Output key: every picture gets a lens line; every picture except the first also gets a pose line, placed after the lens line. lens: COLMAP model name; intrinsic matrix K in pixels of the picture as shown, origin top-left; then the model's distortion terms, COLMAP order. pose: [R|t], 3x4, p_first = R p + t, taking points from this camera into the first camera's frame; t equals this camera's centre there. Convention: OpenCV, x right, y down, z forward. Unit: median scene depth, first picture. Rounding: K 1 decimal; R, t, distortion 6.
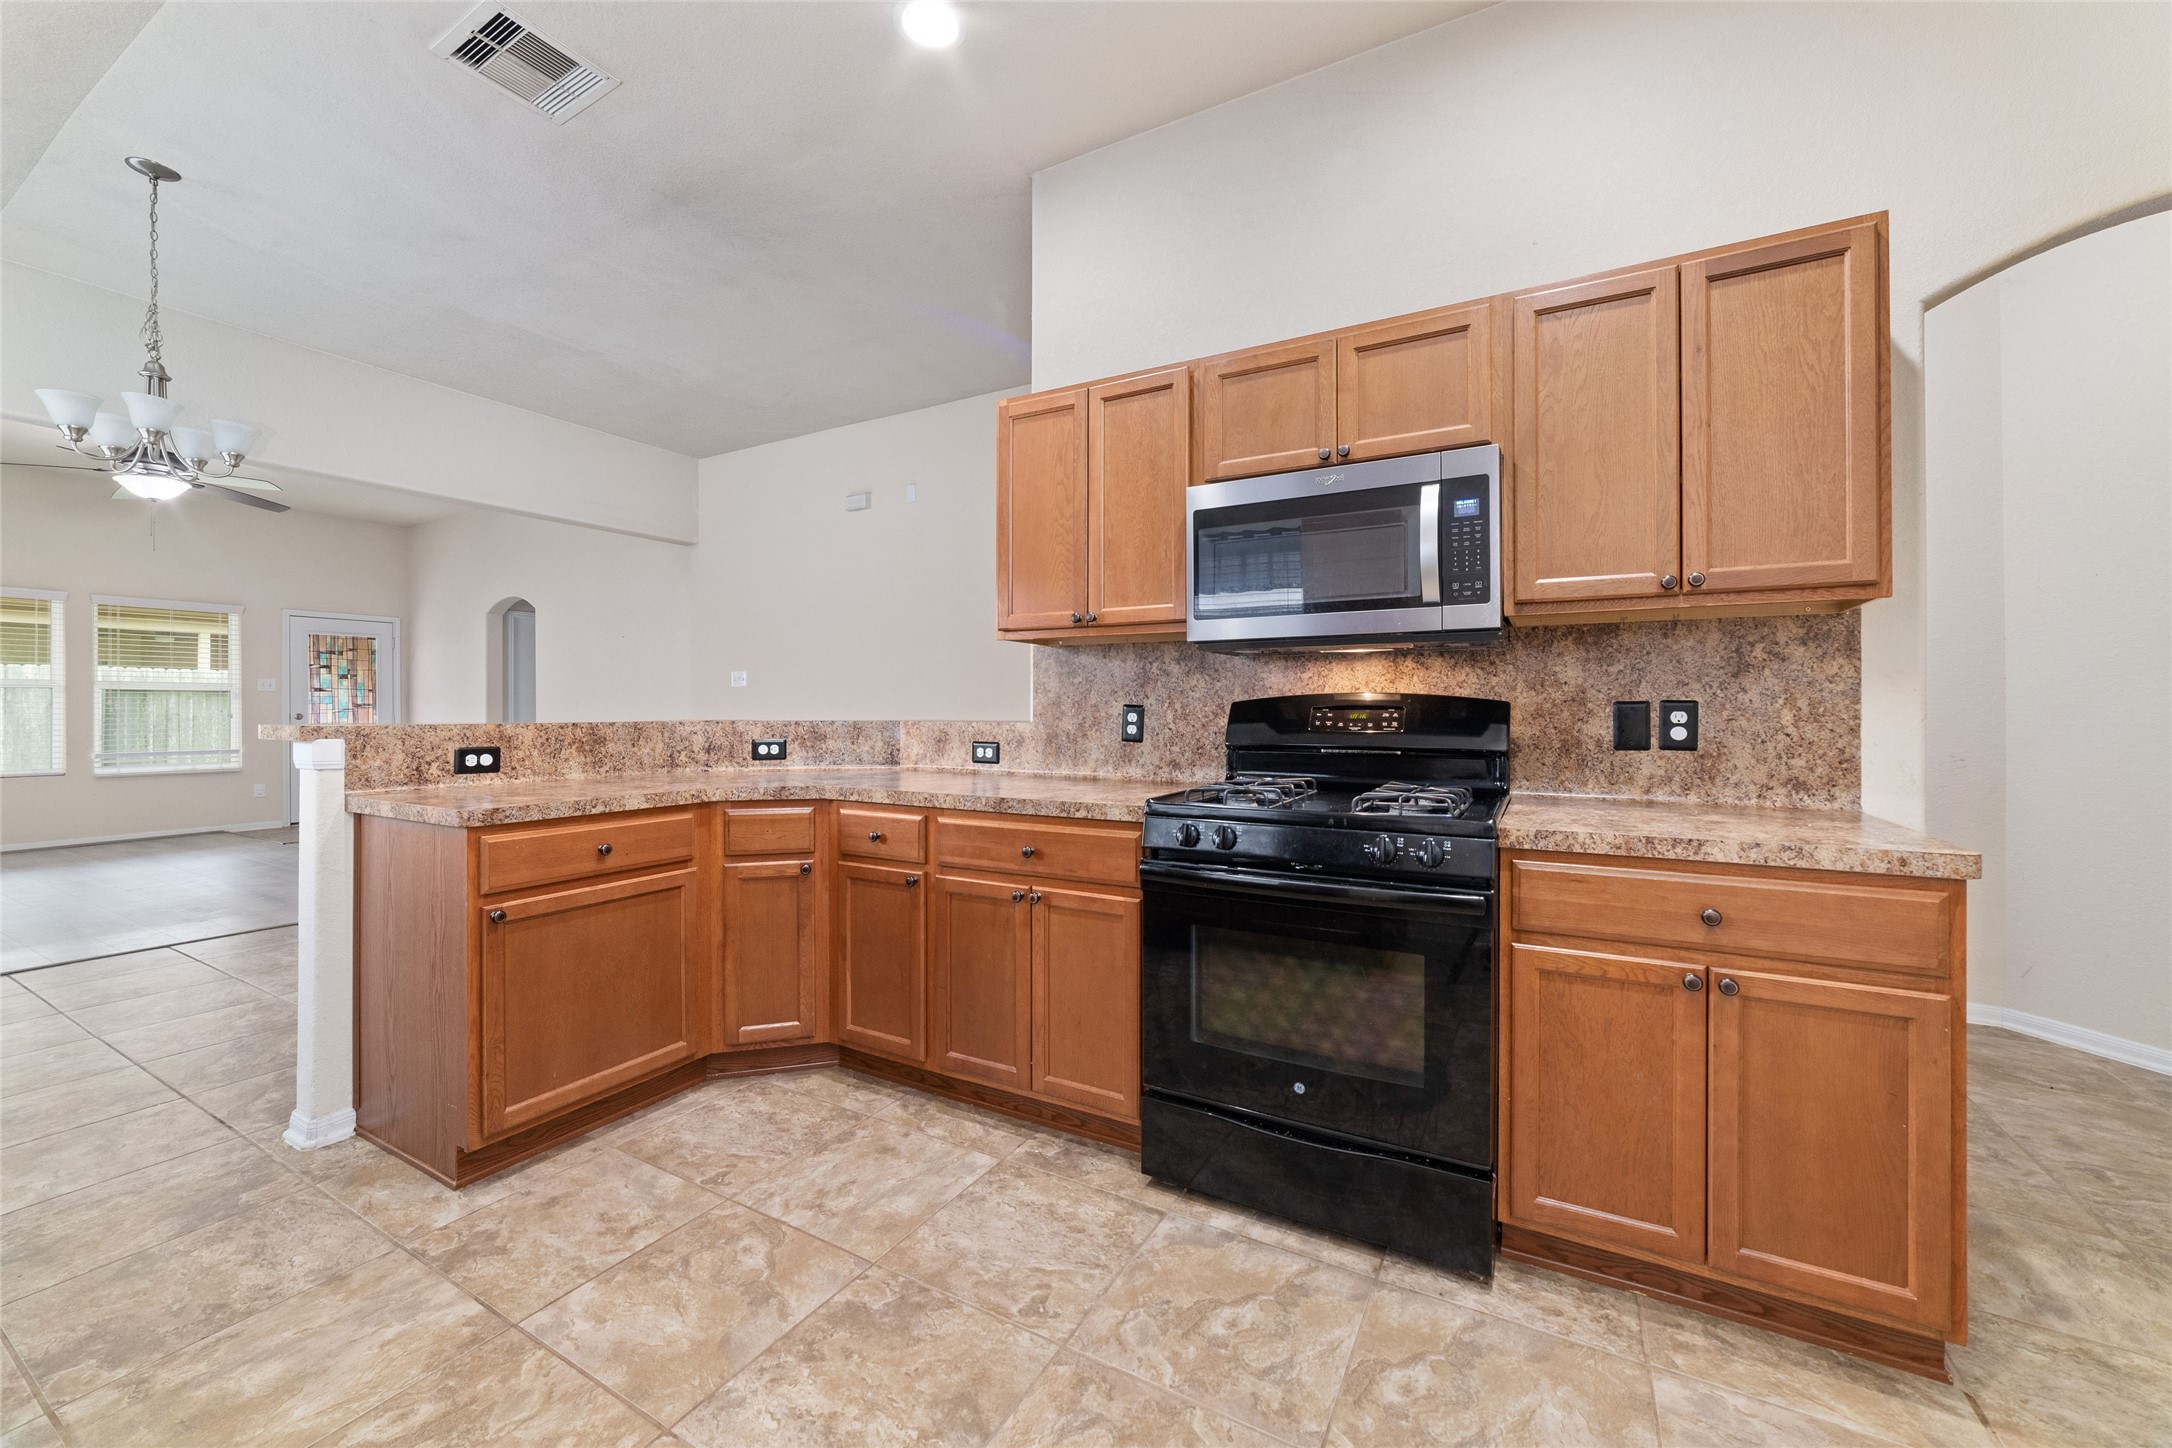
lens RADIAL K [[830.7, 0, 1091.6], [0, 830.7, 709.0], [0, 0, 1]] dist [-0.013133, 0.002764]
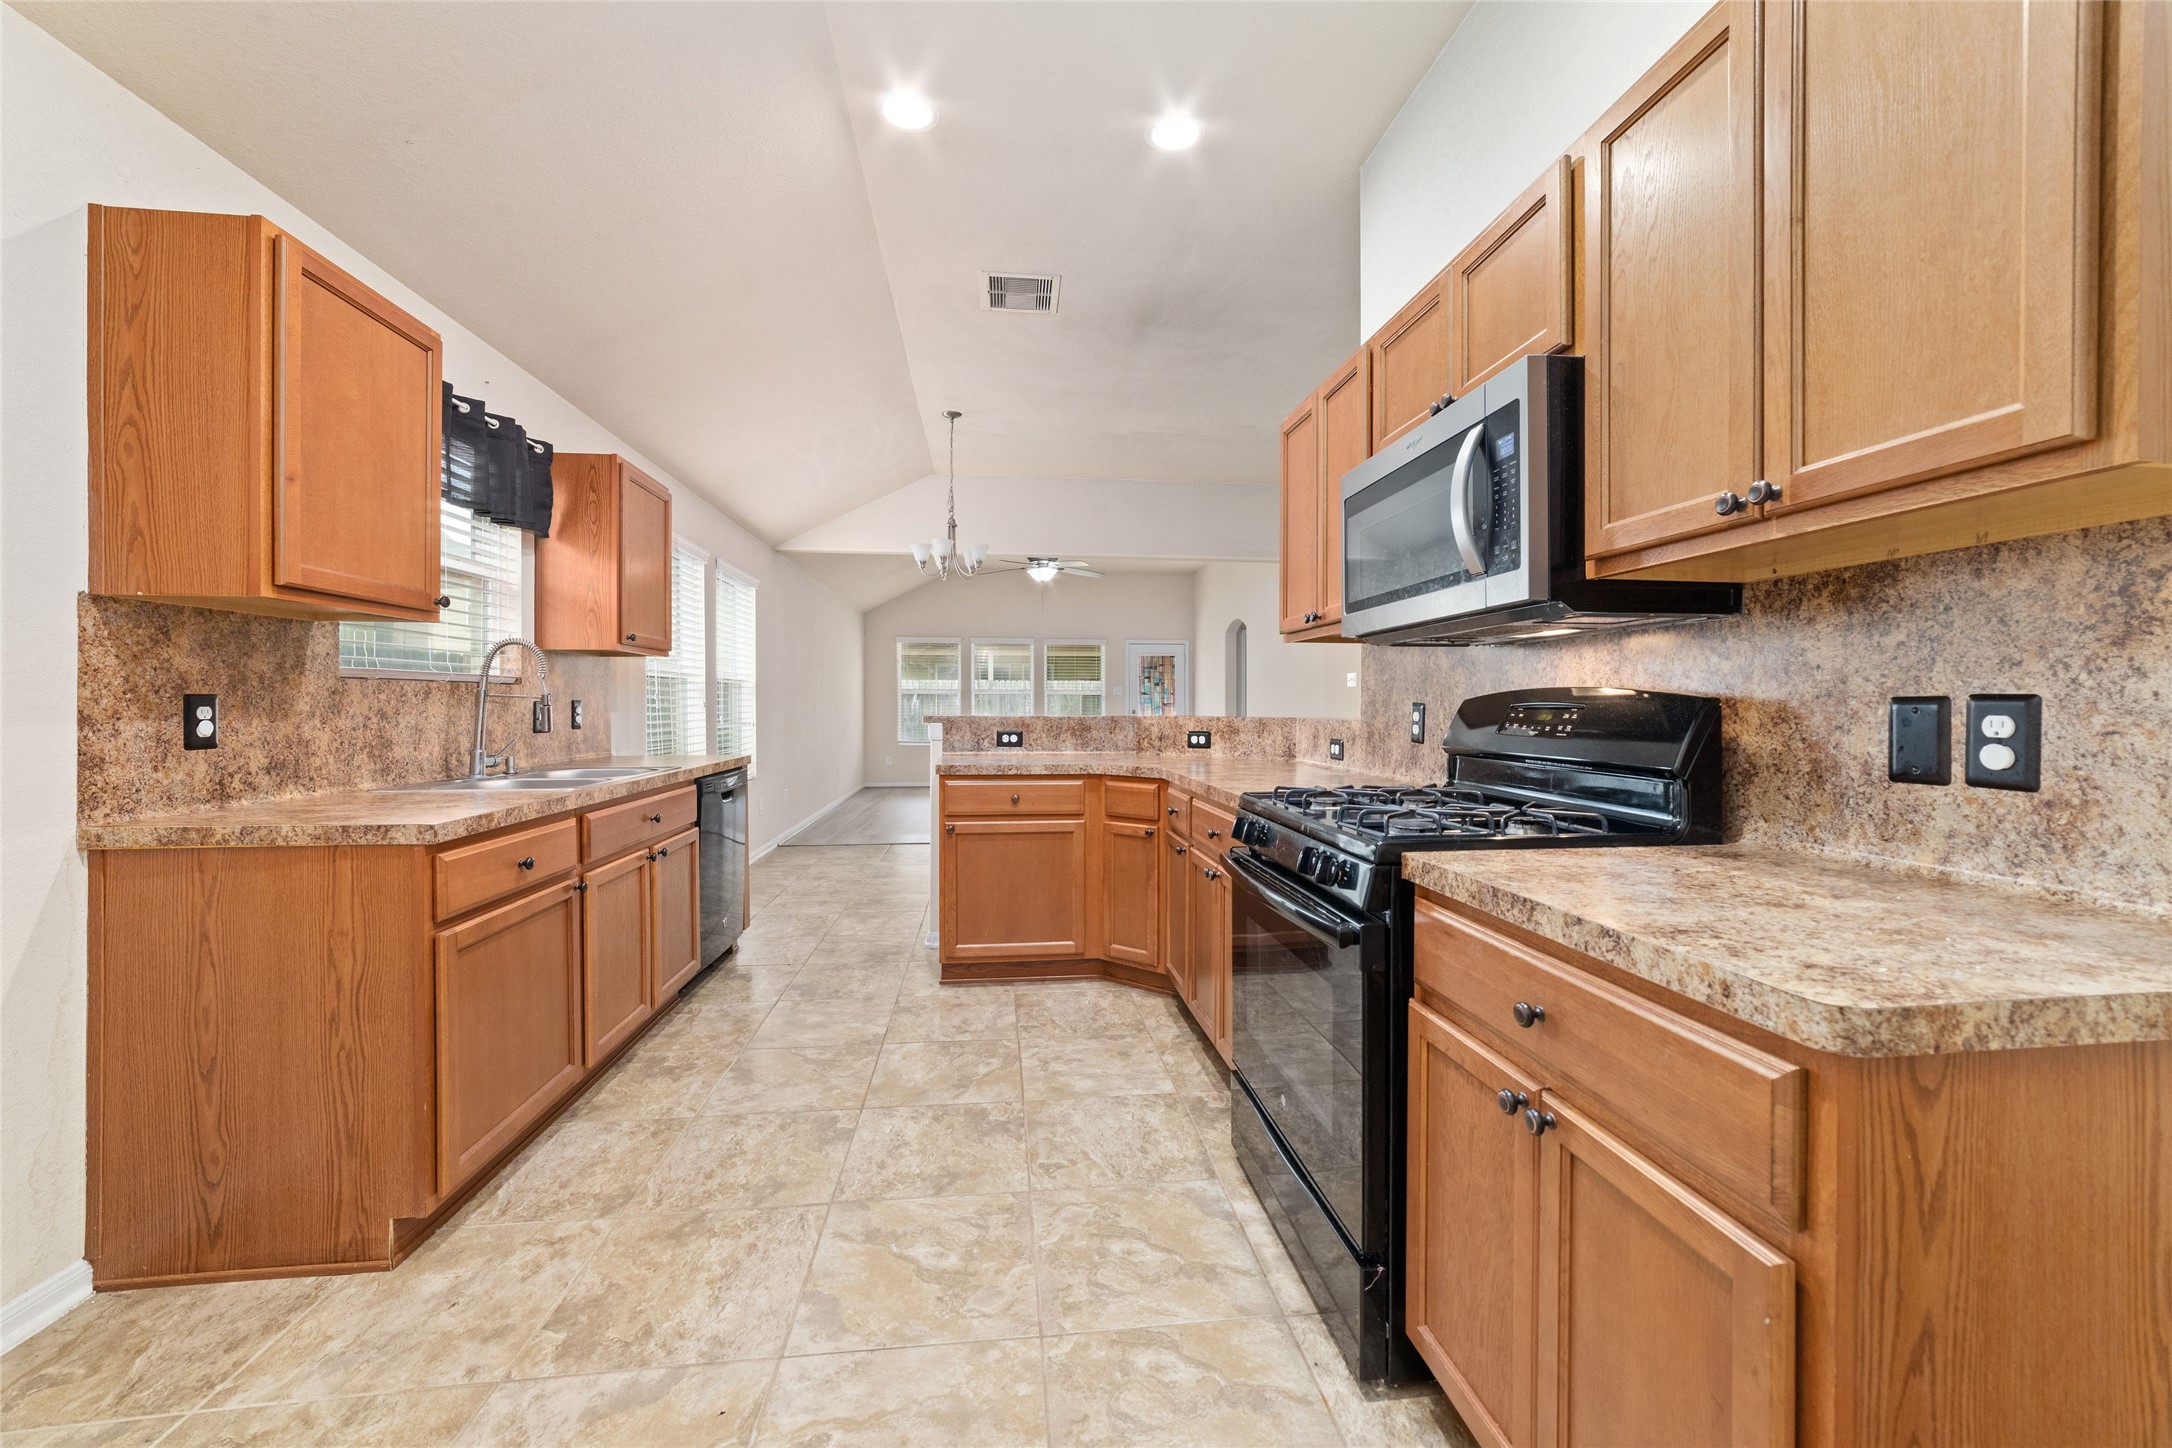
lens RADIAL K [[830.7, 0, 1086.4], [0, 830.7, 708.9], [0, 0, 1]] dist [-0.013133, 0.002764]
pose [[0.584655, 0.003716, -0.811274, 0.774844], [-0.001183, 0.999992, 0.003728, -0.002316], [0.811281, -0.001219, 0.584654, 0.214852]]
